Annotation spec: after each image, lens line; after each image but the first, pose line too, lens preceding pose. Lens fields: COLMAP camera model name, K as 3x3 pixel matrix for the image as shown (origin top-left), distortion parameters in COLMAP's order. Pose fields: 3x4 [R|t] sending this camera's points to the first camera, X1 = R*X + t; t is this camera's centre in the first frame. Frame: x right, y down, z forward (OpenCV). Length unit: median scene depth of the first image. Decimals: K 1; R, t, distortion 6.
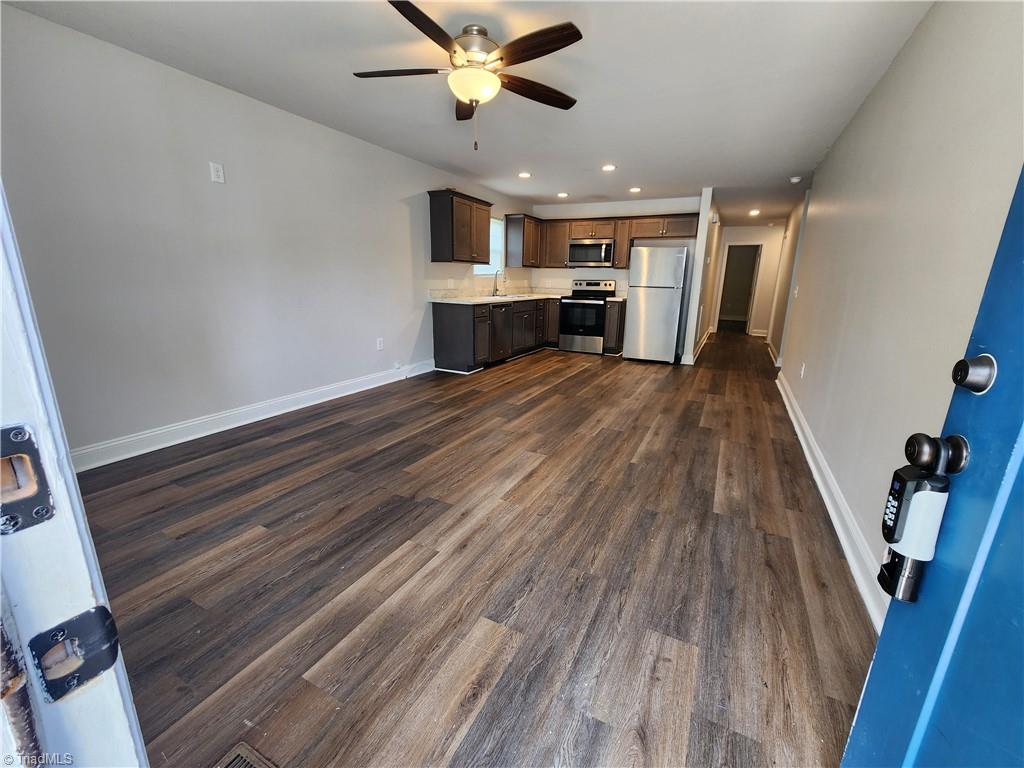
lens RADIAL K [[422.7, 0, 515.6], [0, 422.7, 383.2], [0, 0, 1]] dist [0.002611, 0.000181]
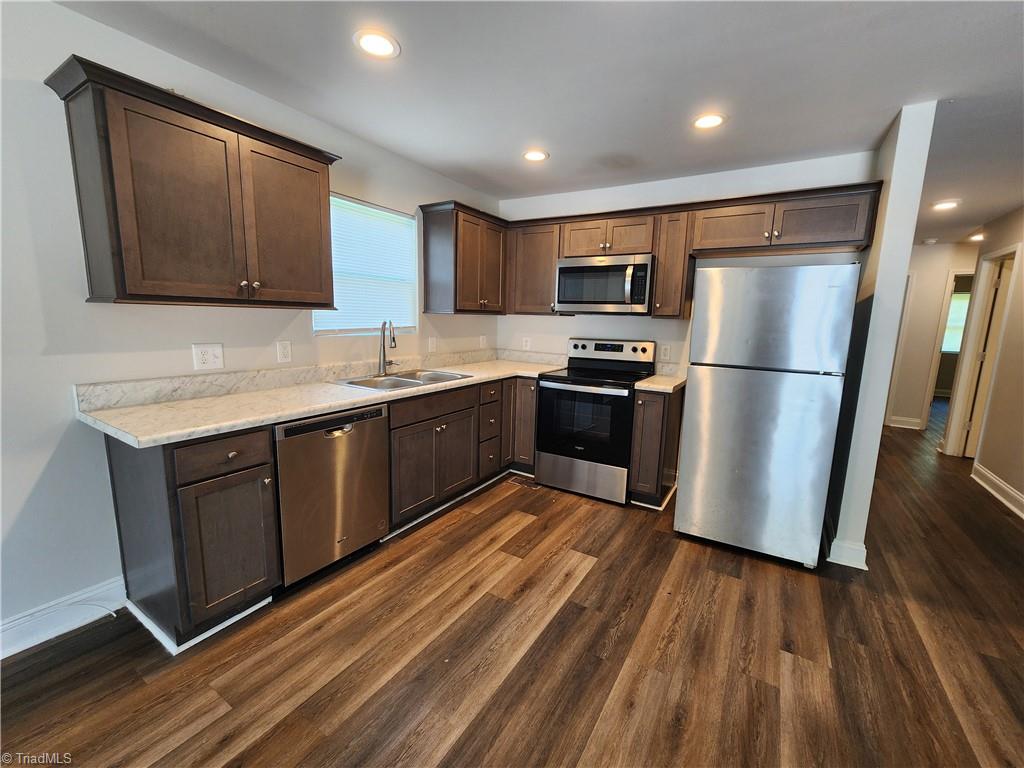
lens RADIAL K [[422.7, 0, 515.6], [0, 422.7, 383.2], [0, 0, 1]] dist [0.002611, 0.000181]
pose [[0.996451, 0.019819, -0.081811, 0.125583], [-0.027336, 0.995401, -0.091811, -0.156611], [0.079615, 0.093721, 0.992410, 0.547872]]
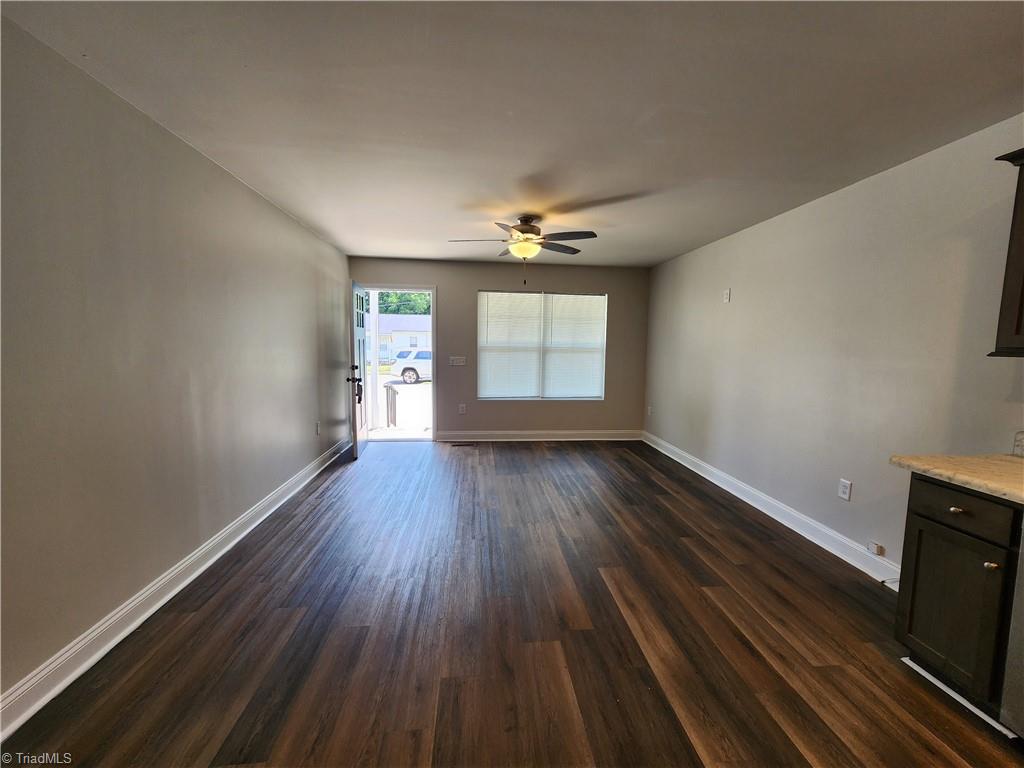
lens RADIAL K [[422.7, 0, 515.6], [0, 422.7, 383.2], [0, 0, 1]] dist [0.002611, 0.000181]
pose [[-0.841784, 0.011585, -0.539691, 0.273195], [-0.170606, 0.942816, 0.286342, -0.224997], [0.512146, 0.333113, -0.791670, 0.819101]]
